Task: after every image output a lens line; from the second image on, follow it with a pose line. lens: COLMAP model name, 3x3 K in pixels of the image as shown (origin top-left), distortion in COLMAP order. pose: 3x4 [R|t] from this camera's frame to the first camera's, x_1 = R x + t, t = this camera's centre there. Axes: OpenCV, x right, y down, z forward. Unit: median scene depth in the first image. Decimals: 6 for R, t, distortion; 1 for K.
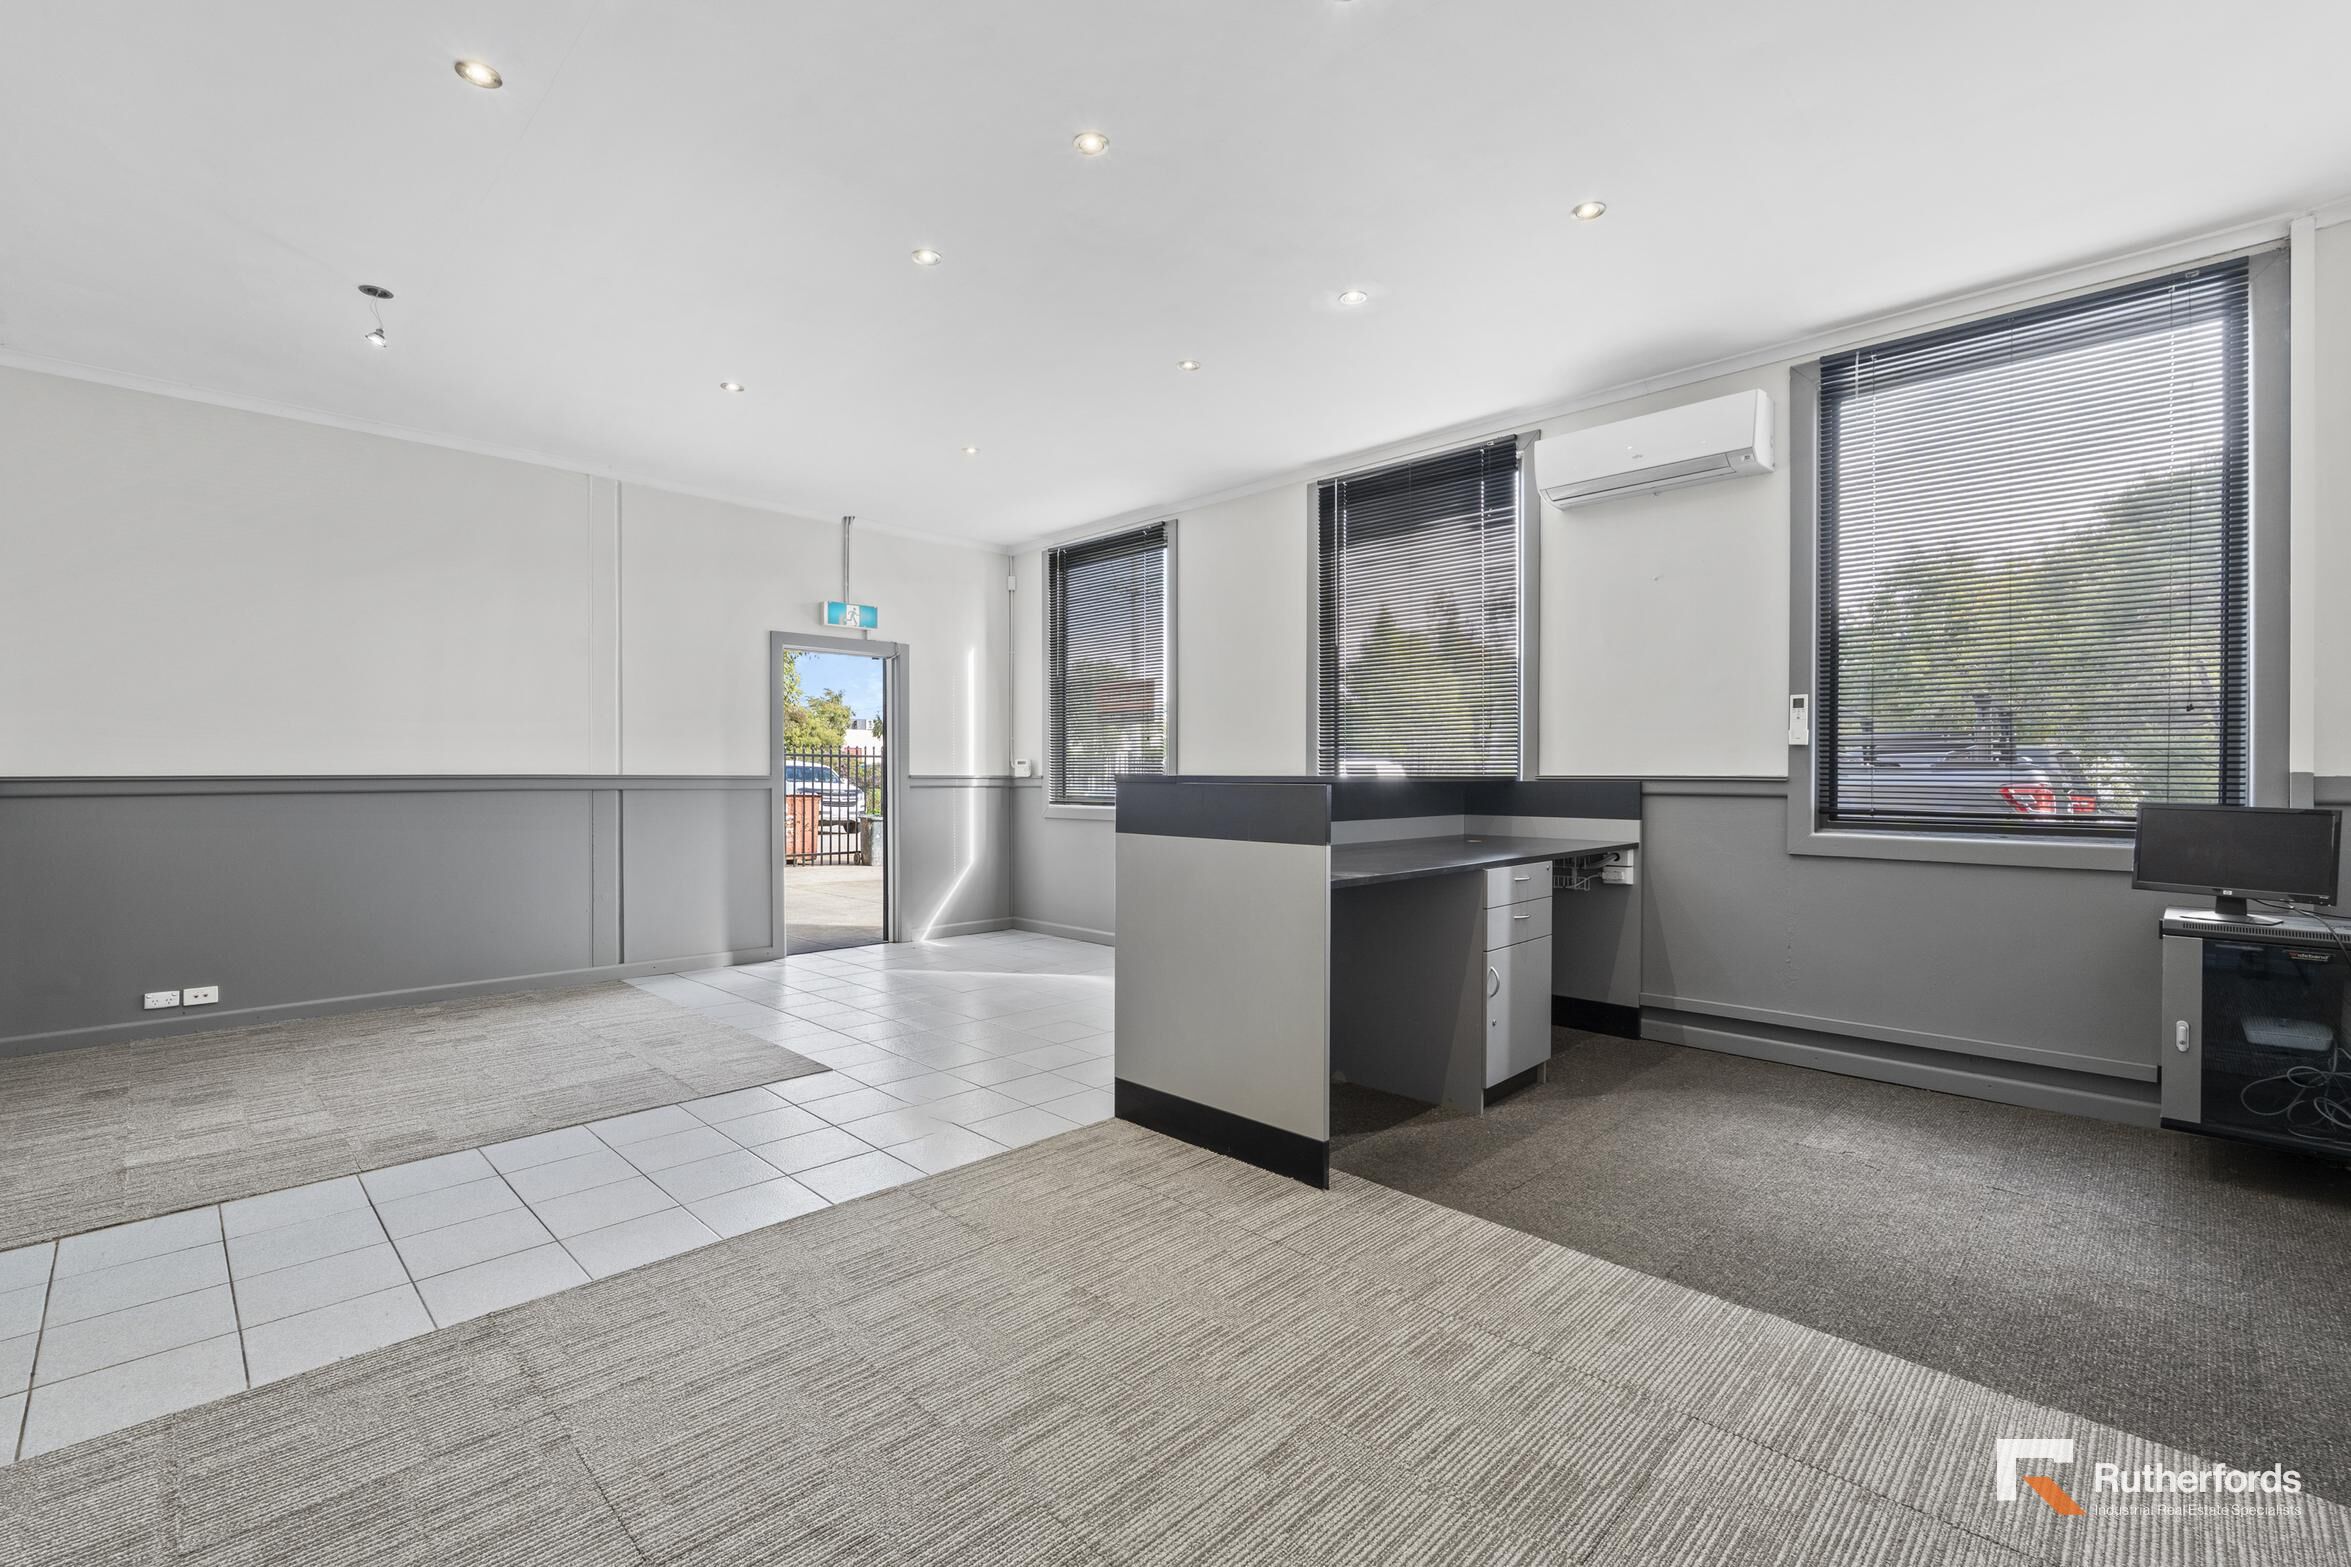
lens RADIAL K [[1047.2, 0, 1173.0], [0, 1047.2, 785.8], [0, 0, 1]] dist [-0.005866, 0.001211]
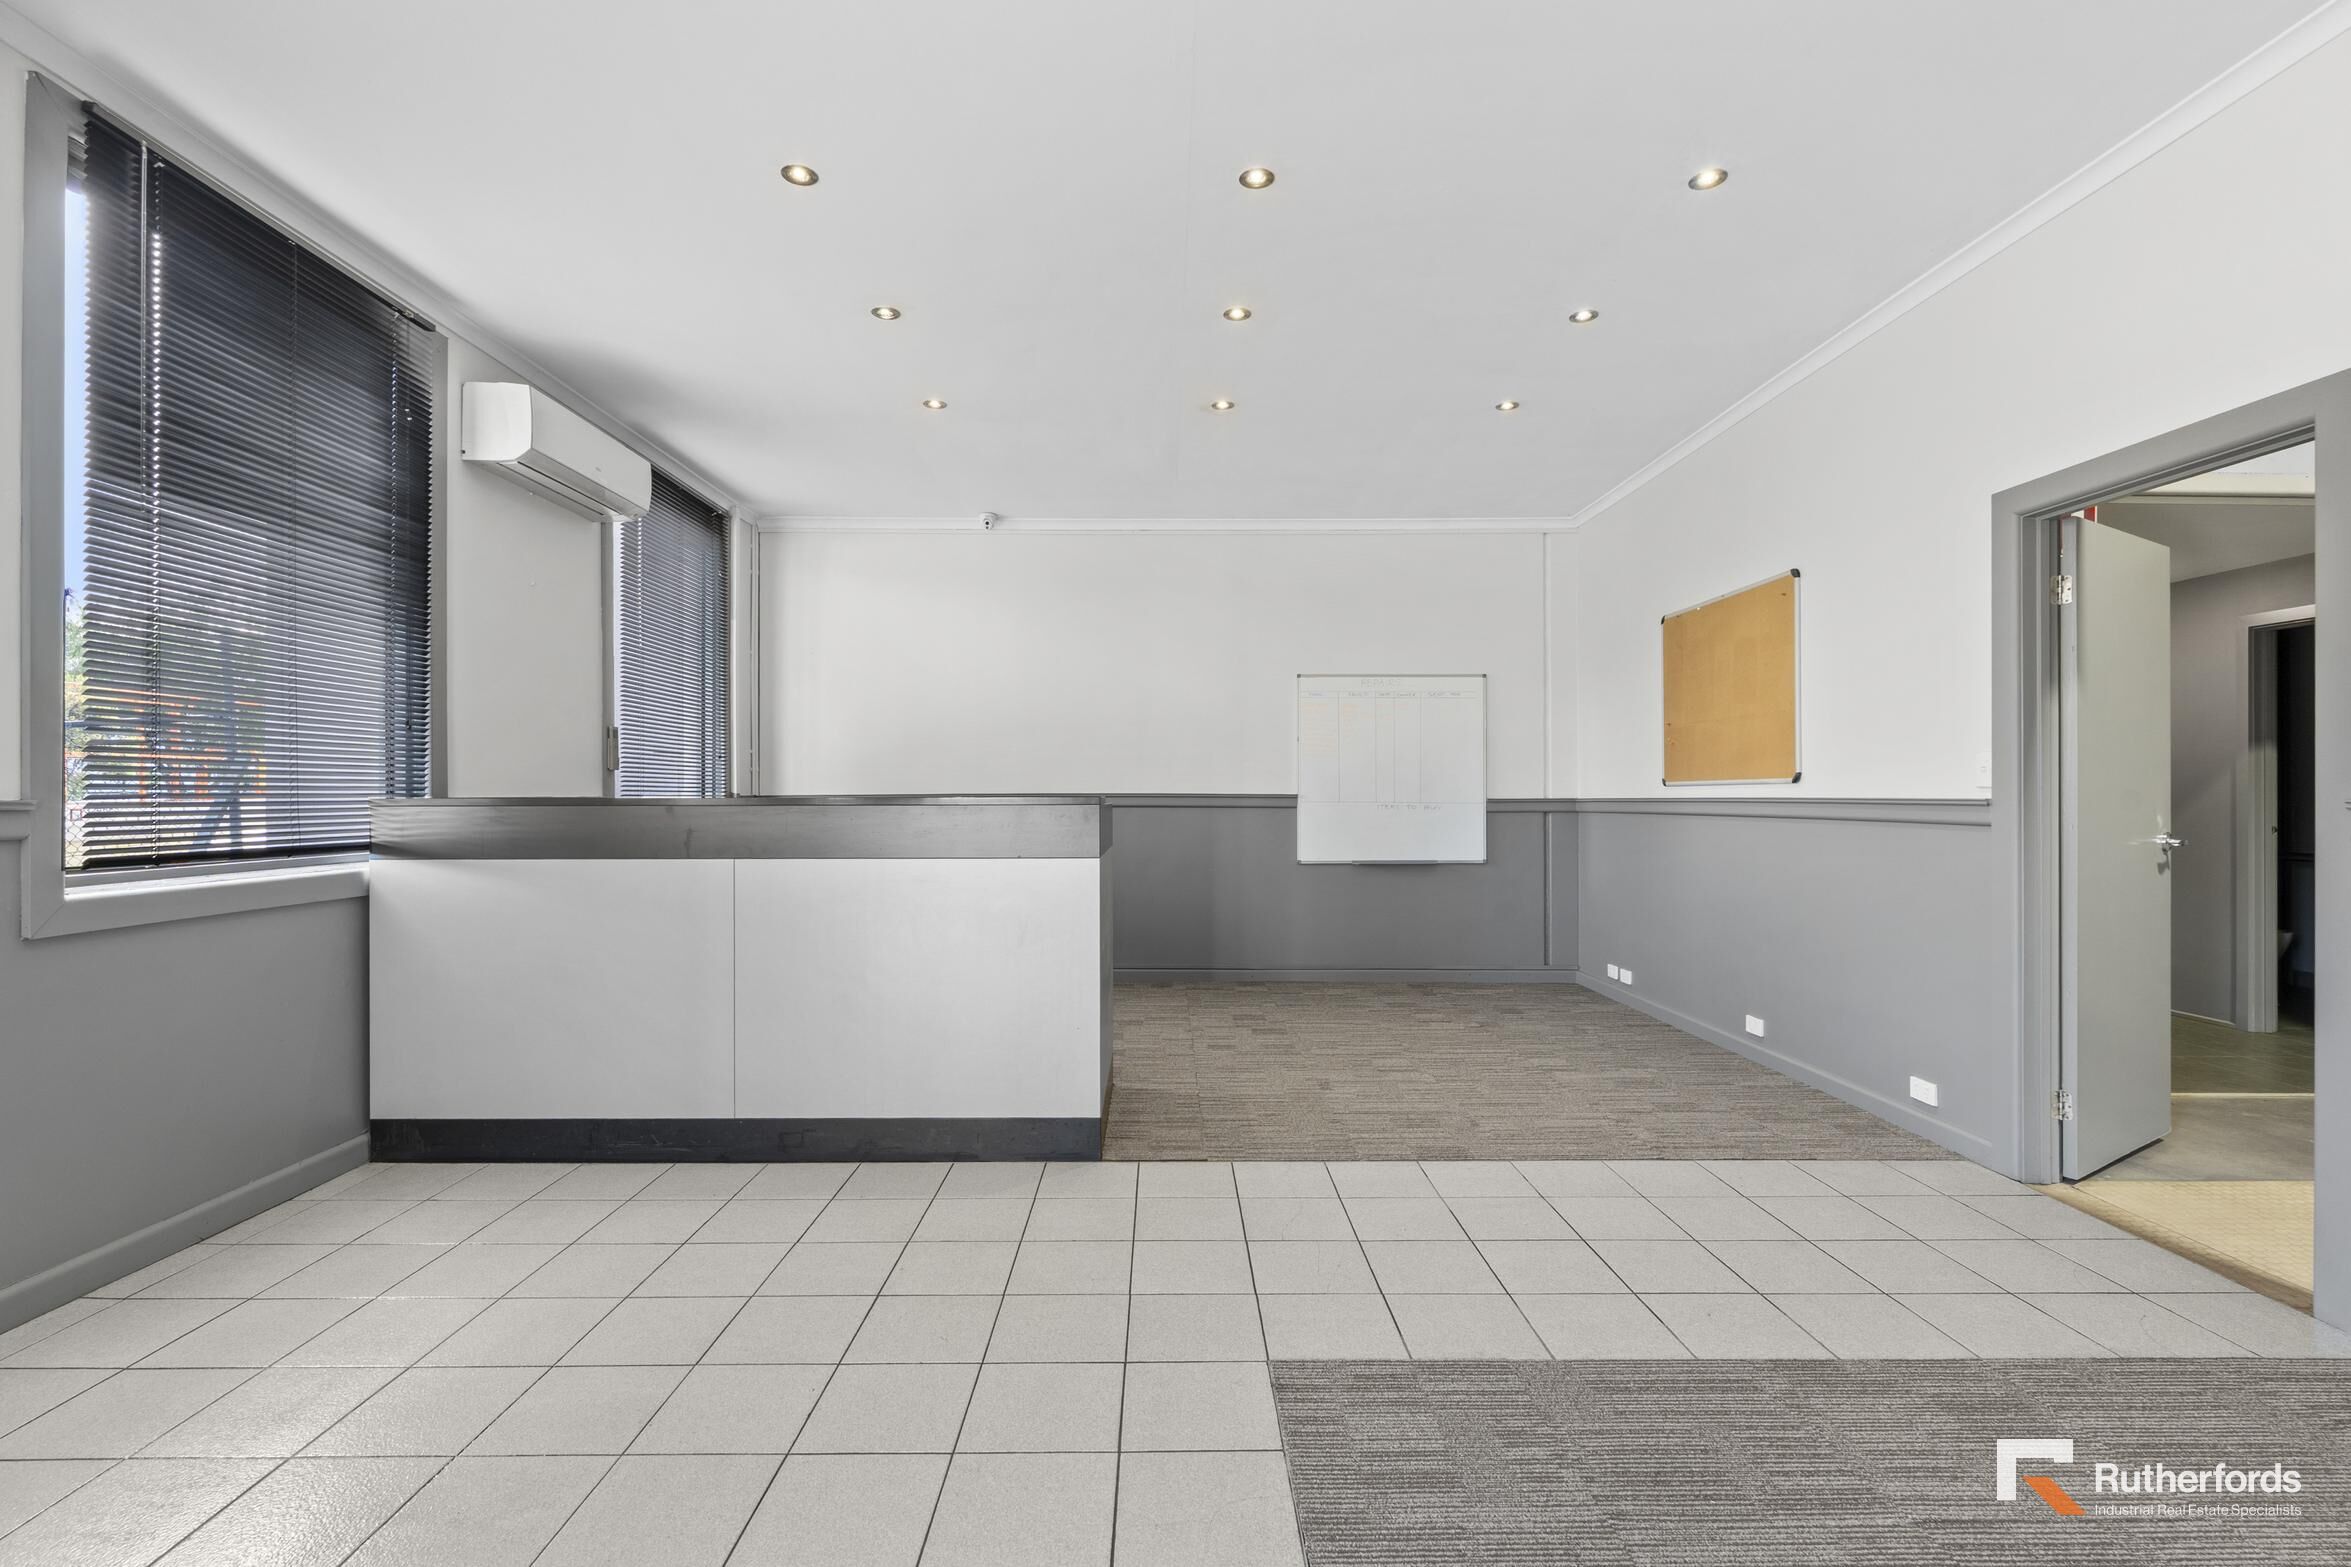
lens RADIAL K [[1047.2, 0, 1169.2], [0, 1047.2, 783.5], [0, 0, 1]] dist [-0.005866, 0.001211]
pose [[-0.717417, 0.005373, 0.696624, -0.644226], [0.007840, 0.999969, 0.000361, -0.019281], [-0.696600, 0.005721, -0.717437, 1.386477]]
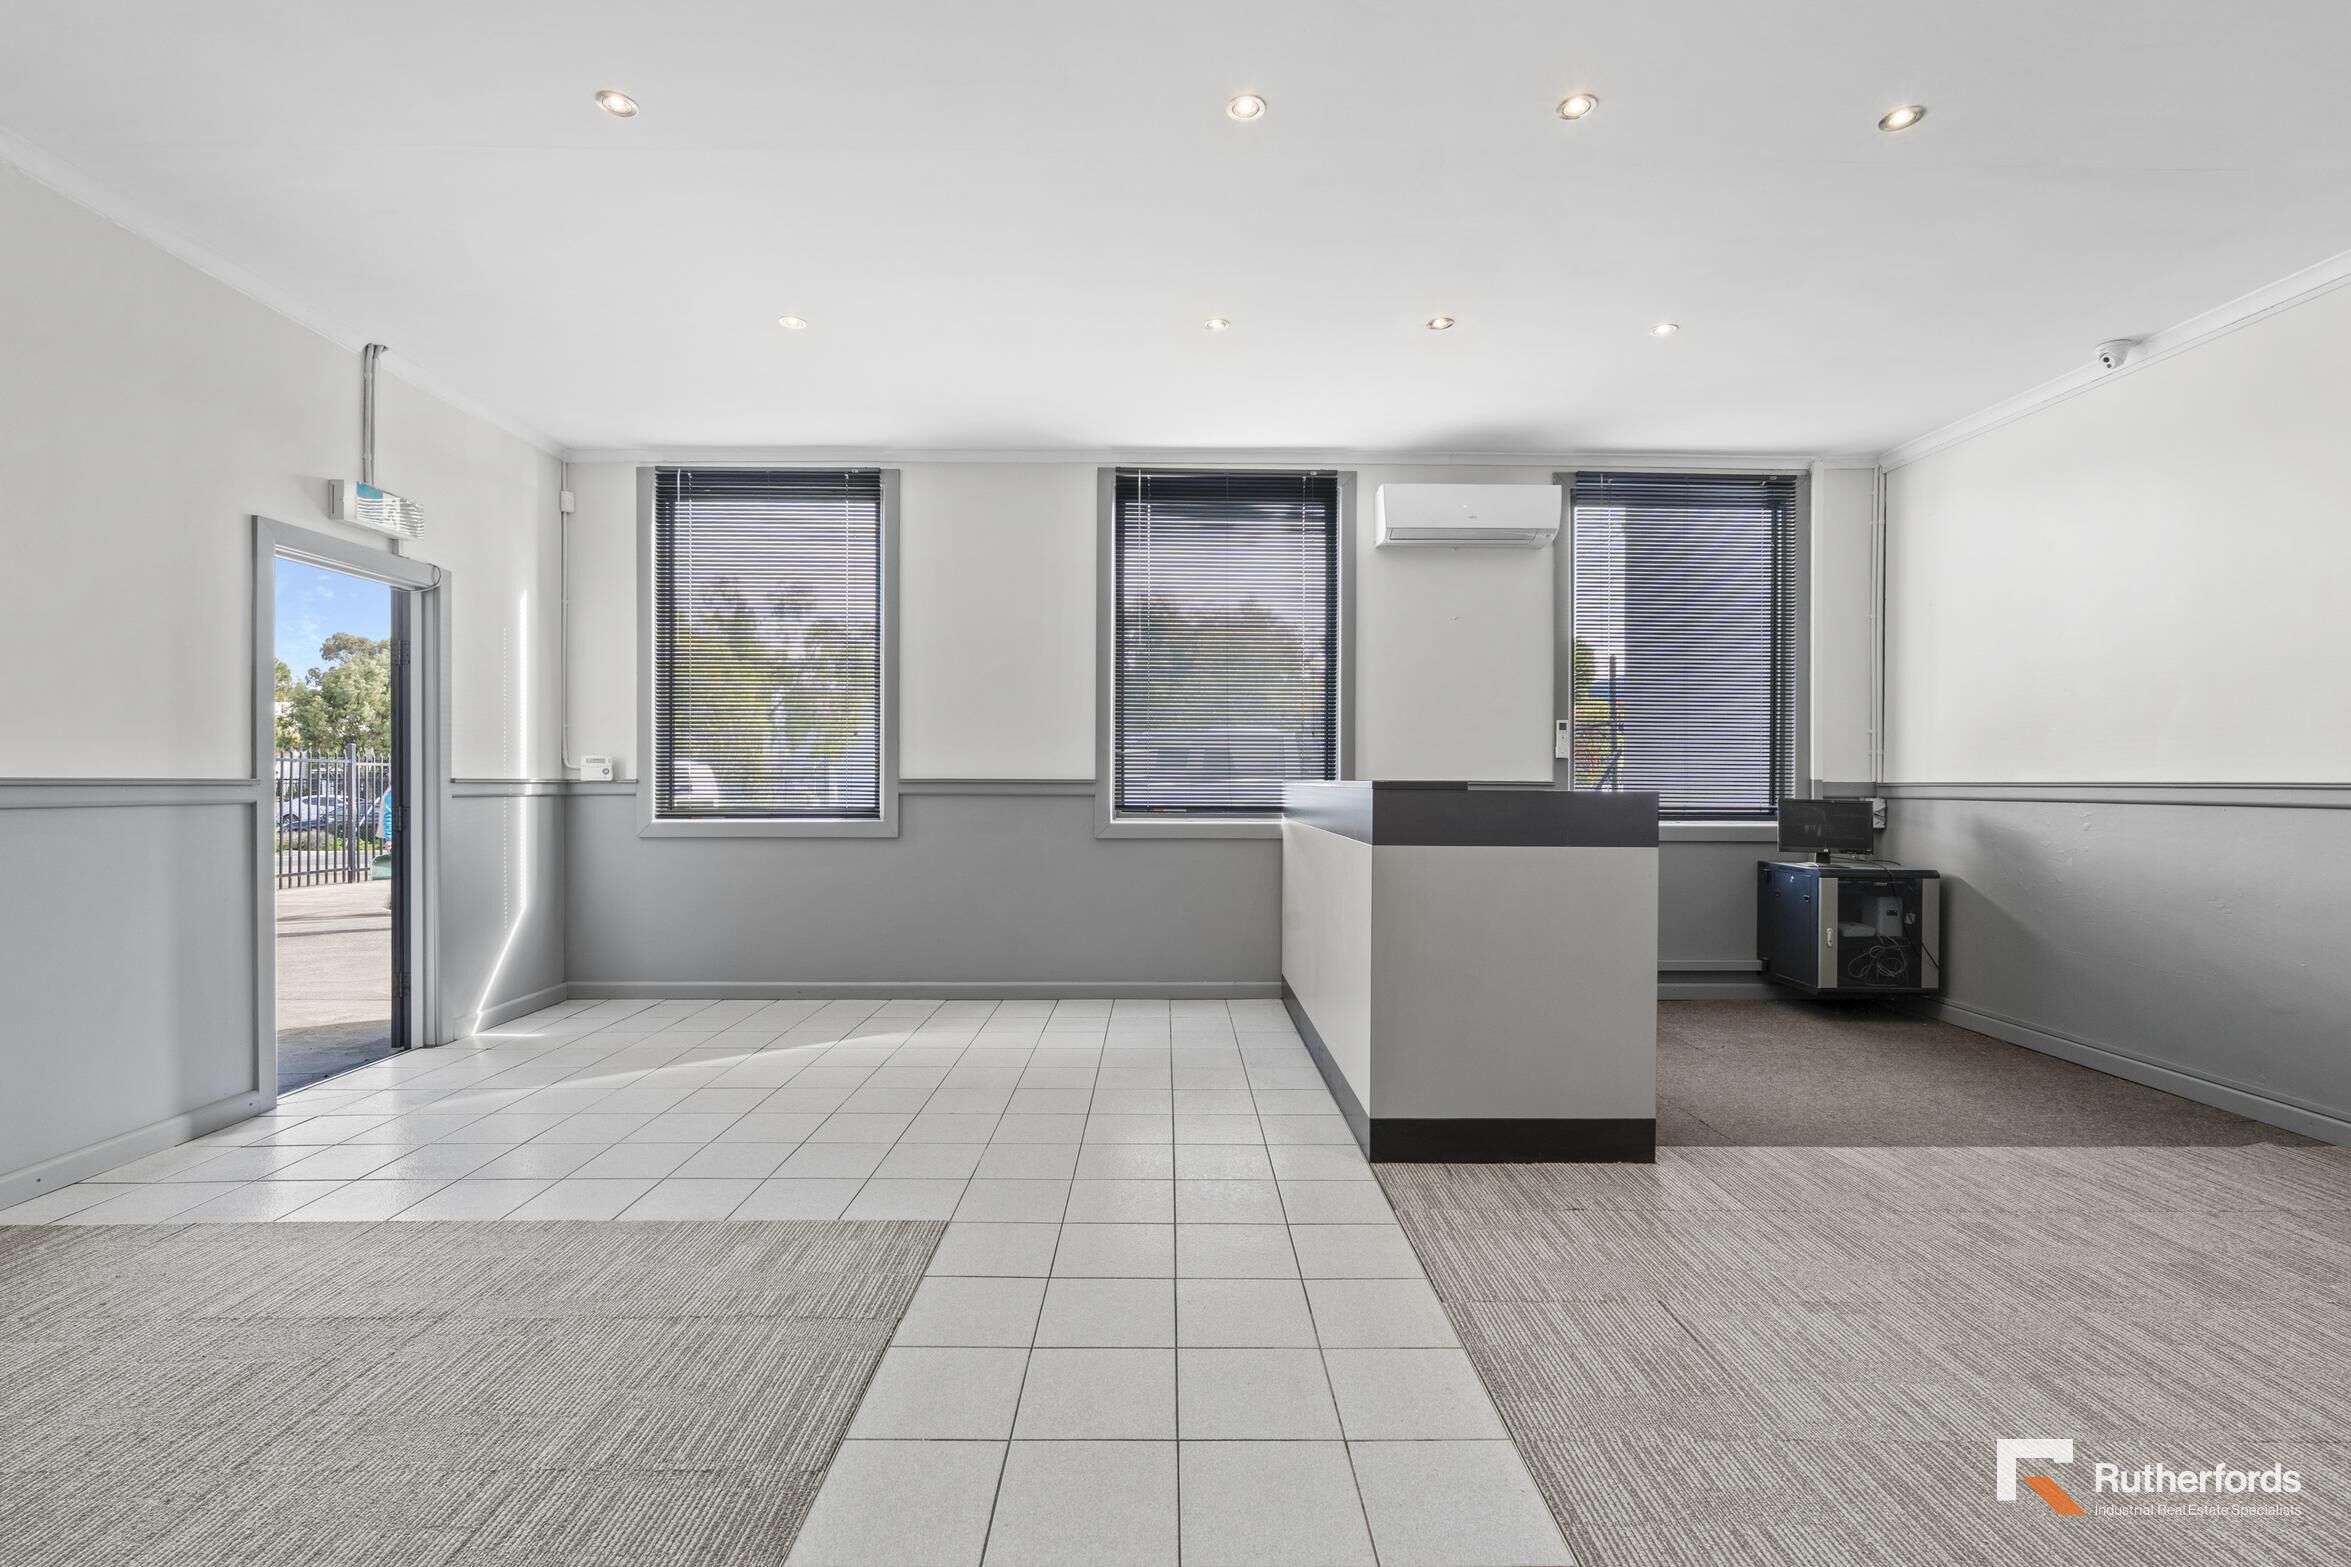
lens RADIAL K [[1047.2, 0, 1188.2], [0, 1047.2, 784.3], [0, 0, 1]] dist [-0.005866, 0.001211]
pose [[0.693018, -0.003395, 0.720912, -0.687043], [0.004856, 0.999988, 0.000041, -0.007576], [-0.720904, 0.003473, 0.693027, 0.418040]]
